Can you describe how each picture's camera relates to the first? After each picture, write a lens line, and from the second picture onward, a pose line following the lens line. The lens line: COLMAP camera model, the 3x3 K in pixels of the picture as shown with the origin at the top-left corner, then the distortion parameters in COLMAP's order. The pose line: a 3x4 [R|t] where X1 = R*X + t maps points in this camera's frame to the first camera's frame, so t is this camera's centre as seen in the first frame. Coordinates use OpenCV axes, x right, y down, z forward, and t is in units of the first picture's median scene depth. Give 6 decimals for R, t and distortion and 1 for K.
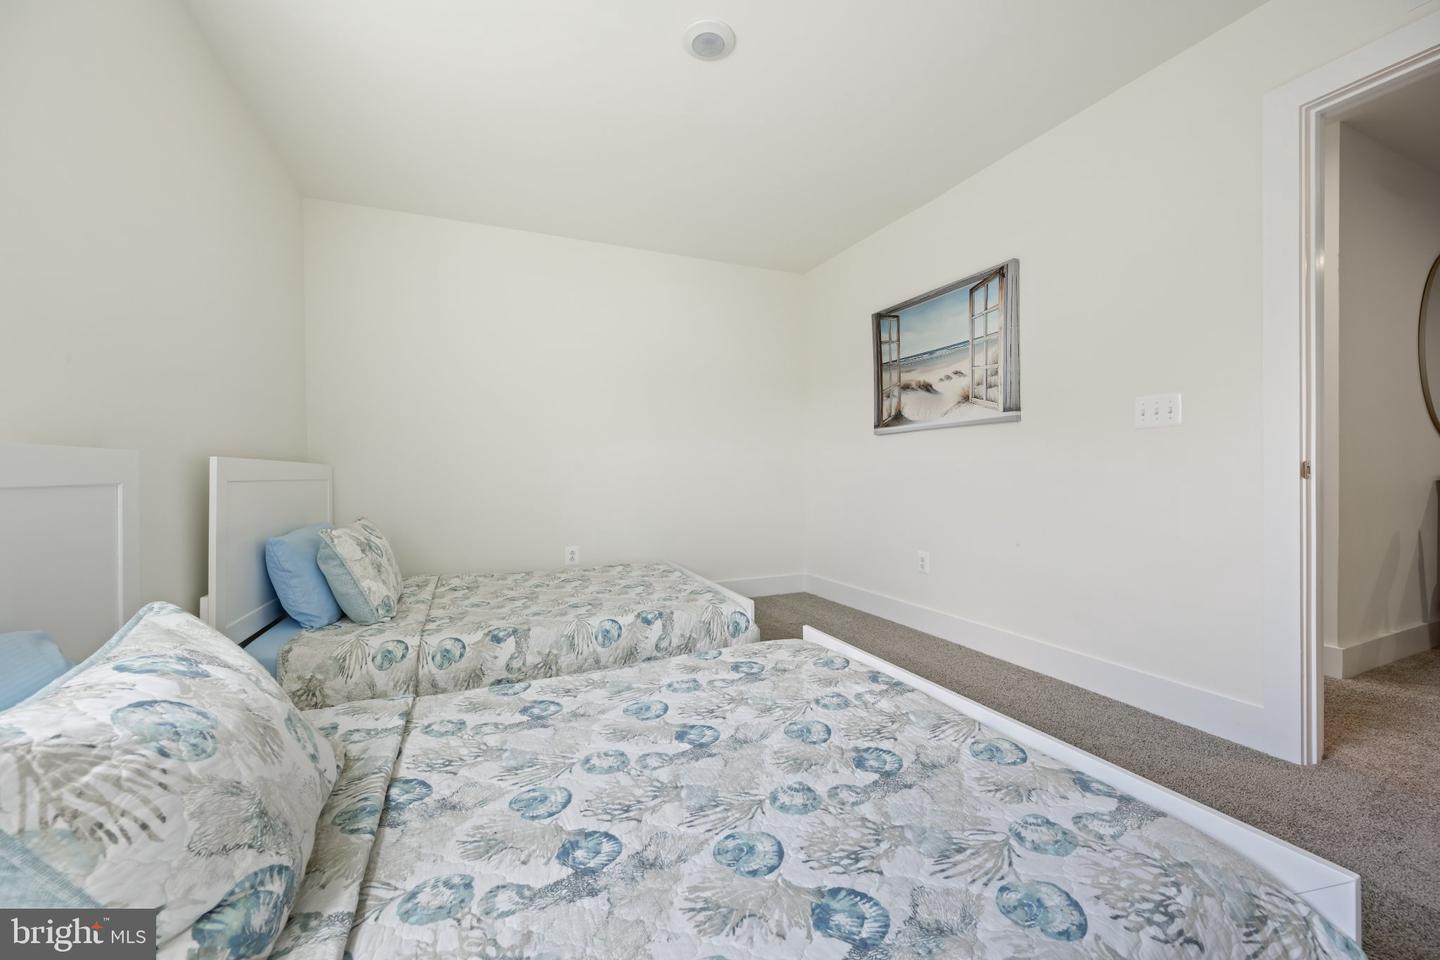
lens RADIAL K [[568.6, 0, 722.0], [0, 568.6, 472.2], [0, 0, 1]] dist [-0.000338, 0.000508]
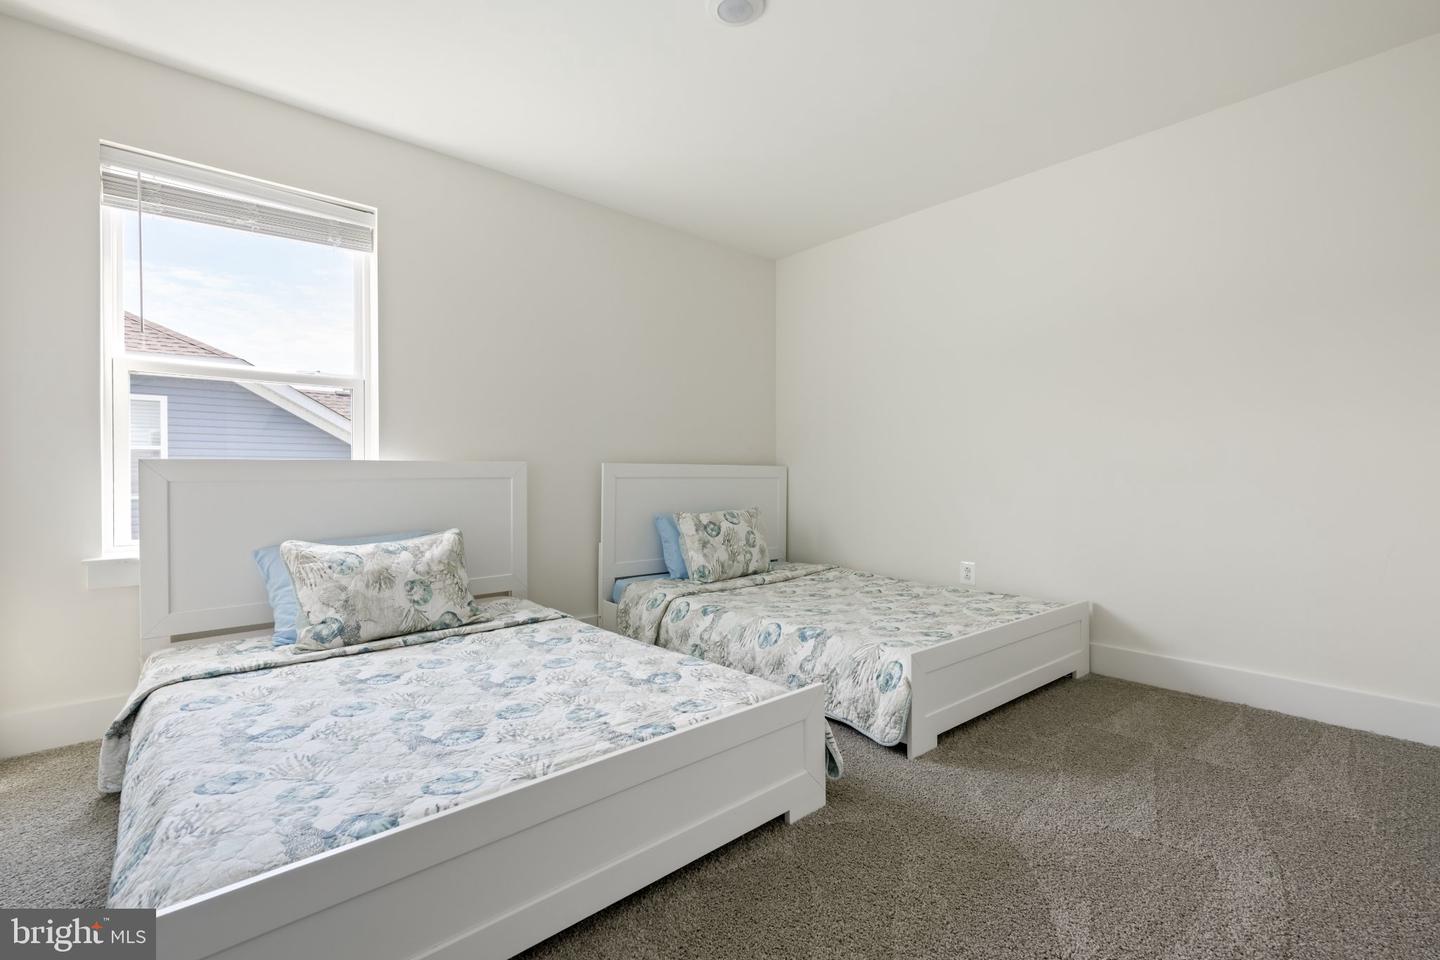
lens RADIAL K [[646.1, 0, 721.8], [0, 646.1, 479.3], [0, 0, 1]] dist [0.001400, -0.000143]
pose [[0.291256, 0.014942, -0.956528, 1.130723], [-0.003397, 0.999888, 0.014584, -0.008996], [0.956639, -0.000998, 0.291275, 0.785394]]
